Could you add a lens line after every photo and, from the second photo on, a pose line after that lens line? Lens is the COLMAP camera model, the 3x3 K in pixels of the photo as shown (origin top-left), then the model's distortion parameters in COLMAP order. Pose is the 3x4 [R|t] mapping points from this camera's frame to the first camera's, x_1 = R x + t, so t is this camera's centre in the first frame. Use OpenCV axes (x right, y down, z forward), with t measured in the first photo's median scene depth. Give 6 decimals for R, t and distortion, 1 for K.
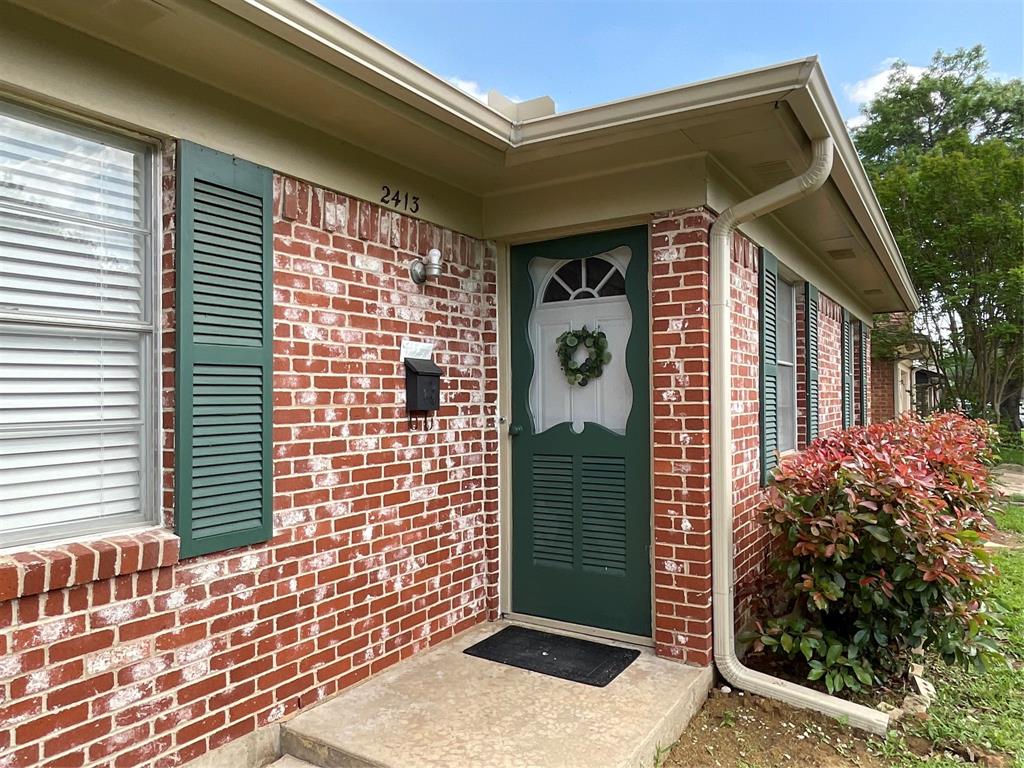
lens RADIAL K [[705.5, 0, 510.1], [0, 705.5, 386.0], [0, 0, 1]] dist [-0.005121, -0.002244]
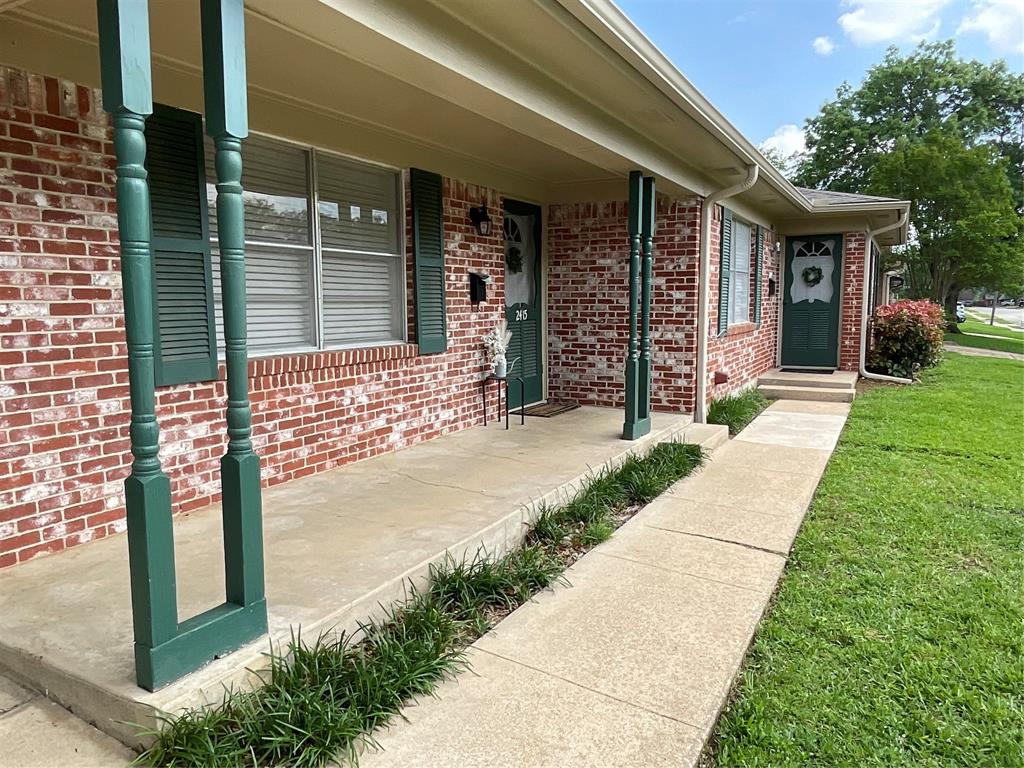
lens RADIAL K [[705.5, 0, 513.8], [0, 705.5, 383.1], [0, 0, 1]] dist [-0.005121, -0.002244]
pose [[0.997914, -0.008516, 0.063998, -1.504736], [-0.000140, 0.990975, 0.134048, 0.005185], [-0.064562, -0.133777, 0.988906, -2.125463]]
